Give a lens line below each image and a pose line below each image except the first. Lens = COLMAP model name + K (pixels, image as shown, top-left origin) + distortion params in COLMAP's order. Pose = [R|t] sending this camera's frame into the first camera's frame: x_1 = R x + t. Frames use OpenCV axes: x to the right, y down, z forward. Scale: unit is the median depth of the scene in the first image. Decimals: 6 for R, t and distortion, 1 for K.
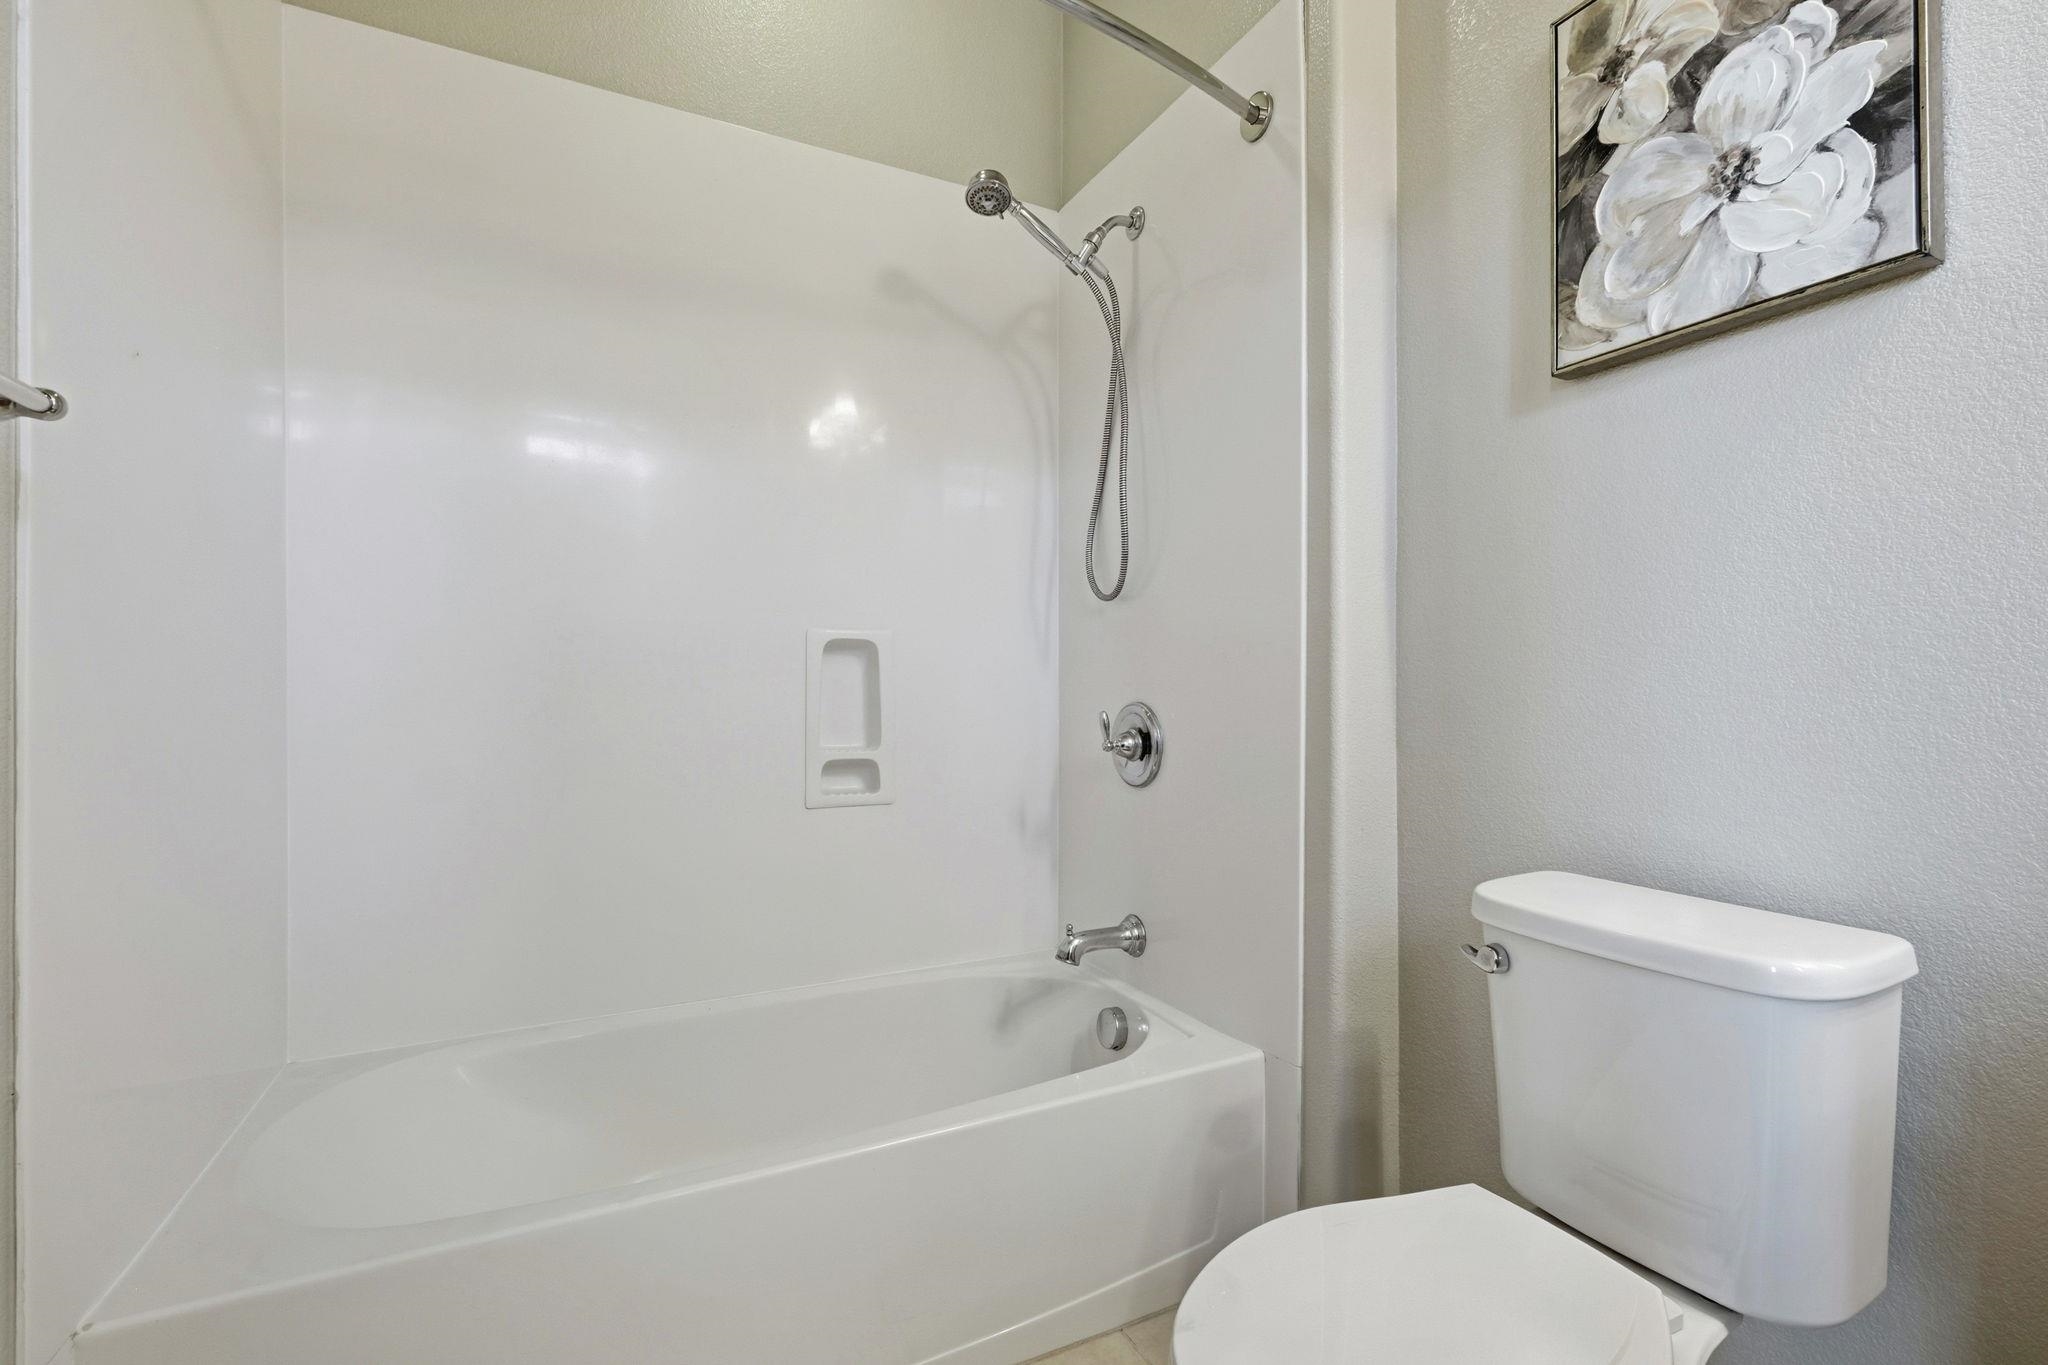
lens RADIAL K [[905.6, 0, 1021.9], [0, 905.6, 680.3], [0, 0, 1]] dist [-0.000077, -0.000277]
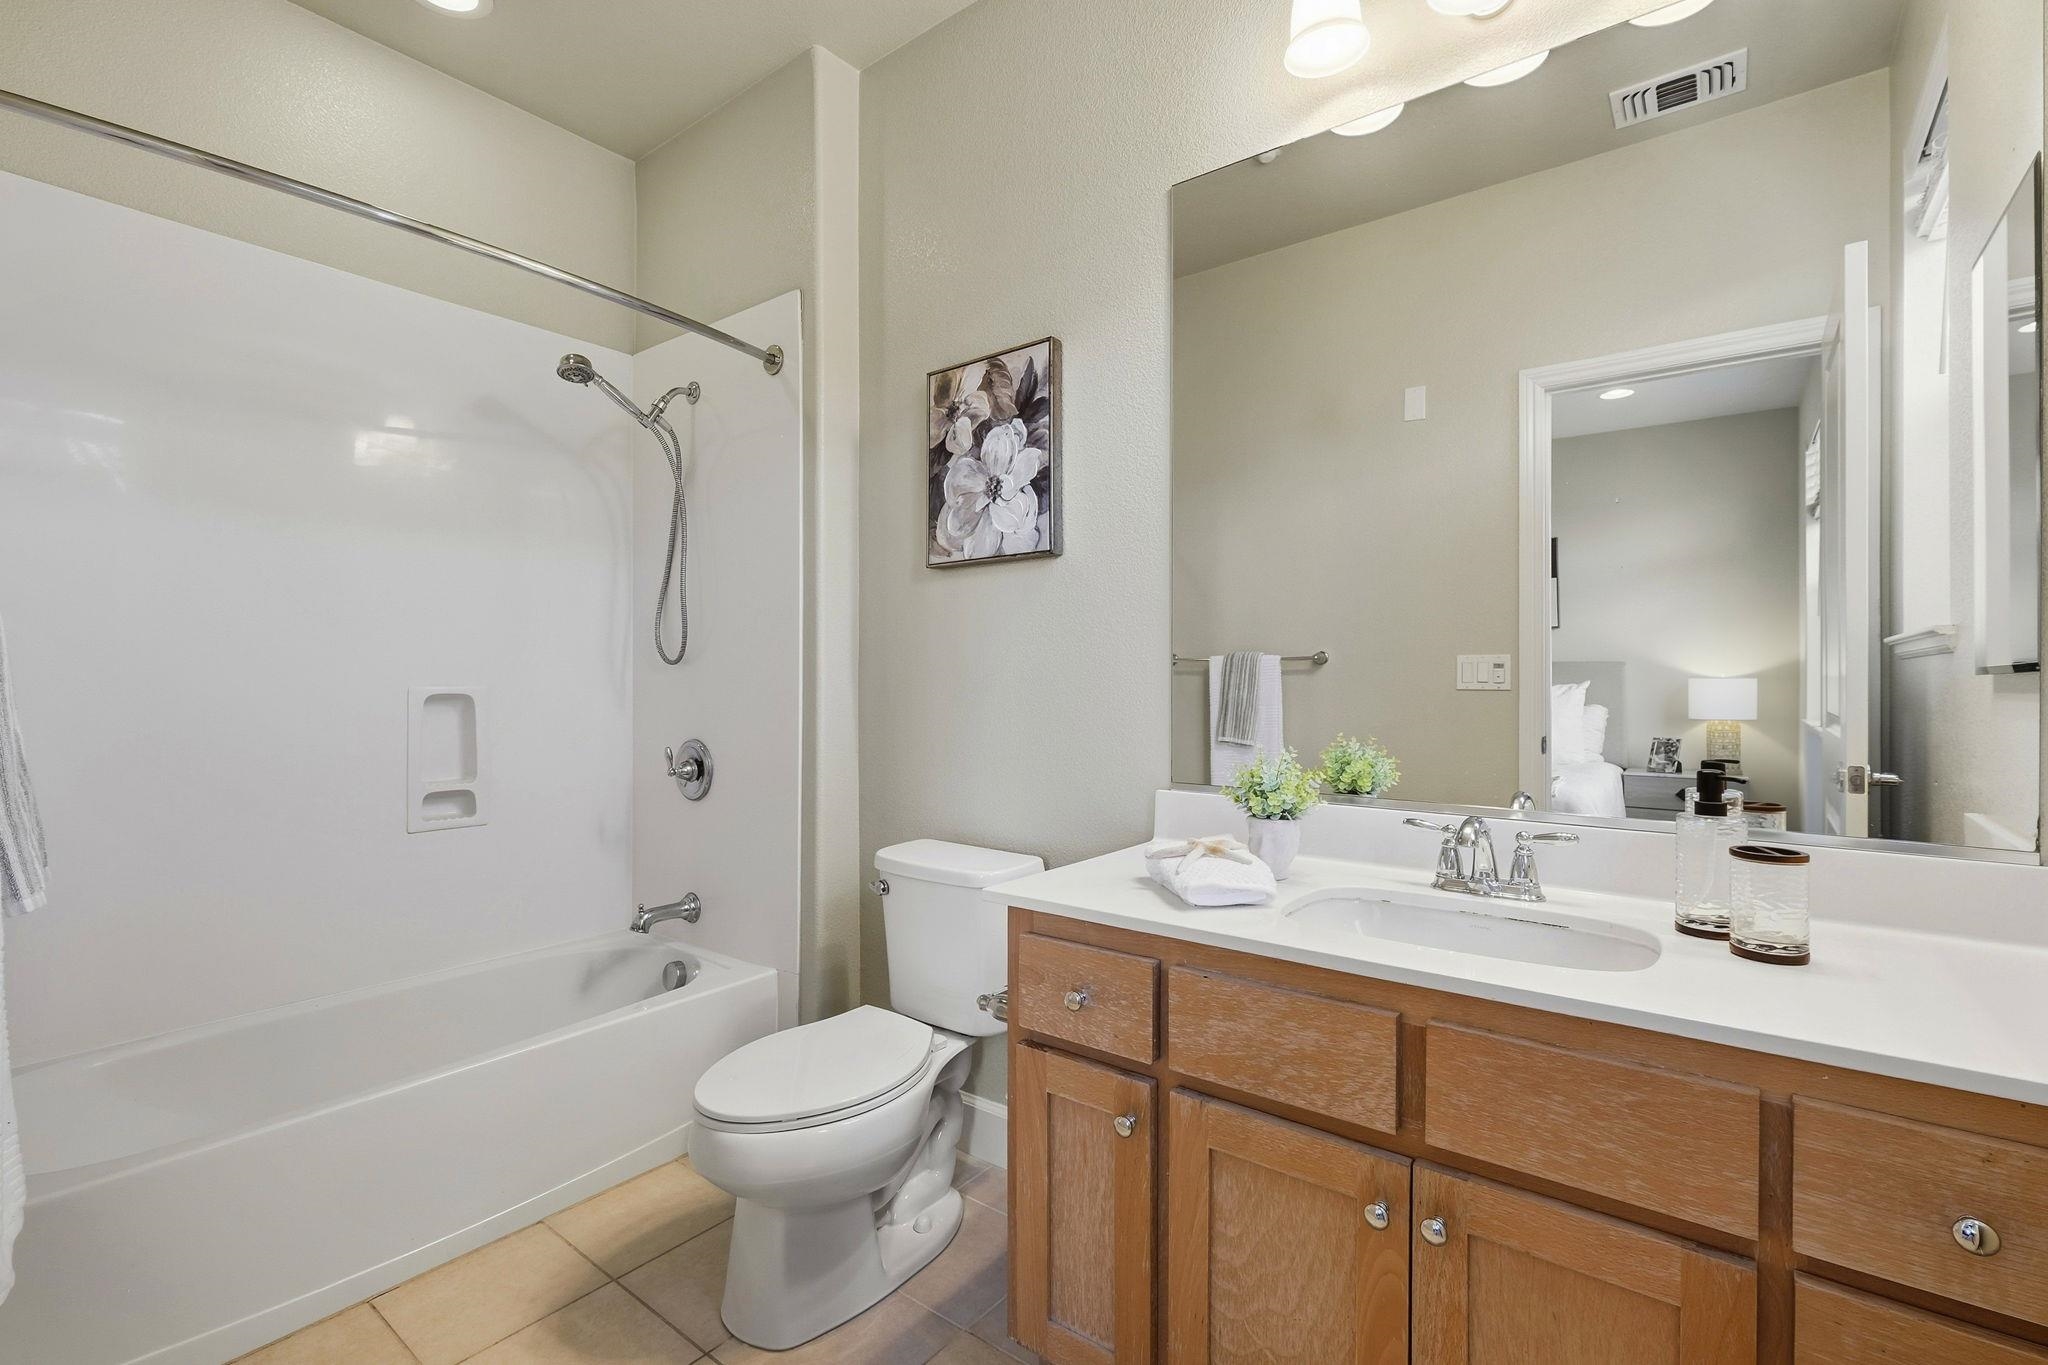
lens RADIAL K [[905.6, 0, 1021.2], [0, 905.6, 683.4], [0, 0, 1]] dist [-0.000077, -0.000277]
pose [[0.903024, 0.000044, 0.429591, -0.019741], [-0.005637, 0.999915, 0.011746, -0.100837], [-0.429554, -0.013029, 0.902947, -0.581672]]
